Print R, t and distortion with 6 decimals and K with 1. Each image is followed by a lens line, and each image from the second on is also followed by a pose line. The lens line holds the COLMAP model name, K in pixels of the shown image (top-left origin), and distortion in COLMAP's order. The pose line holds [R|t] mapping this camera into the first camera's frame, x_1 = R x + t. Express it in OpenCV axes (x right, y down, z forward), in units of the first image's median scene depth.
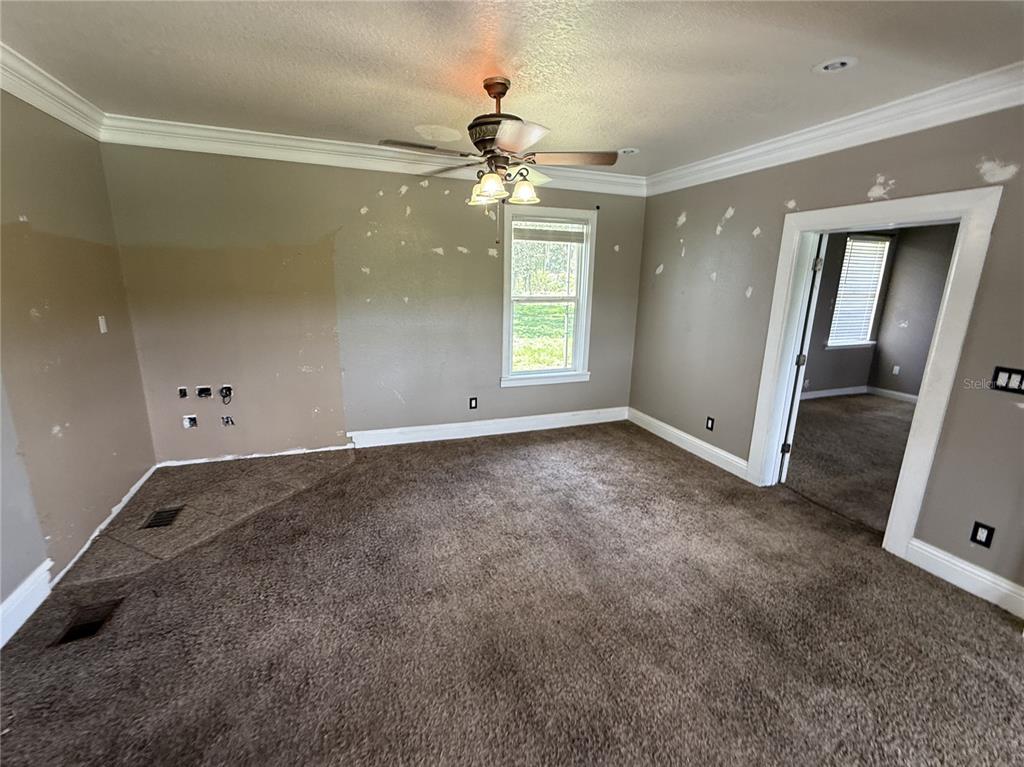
lens RADIAL K [[449.4, 0, 512.0], [0, 449.4, 383.5], [0, 0, 1]] dist [-0.001432, -0.000074]
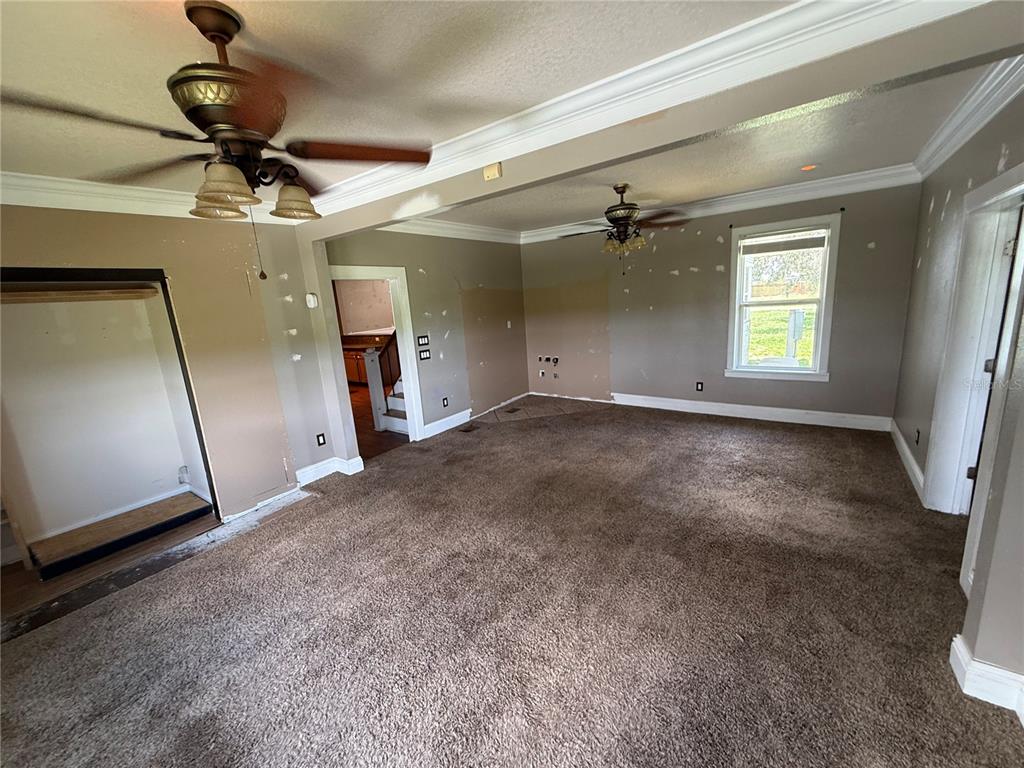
lens RADIAL K [[449.4, 0, 512.0], [0, 449.4, 384.0], [0, 0, 1]] dist [-0.001432, -0.000074]
pose [[0.525736, 0.106501, -0.843955, 0.910176], [-0.120296, 0.991469, 0.050178, 0.046577], [0.842099, 0.075144, 0.534062, -0.175455]]
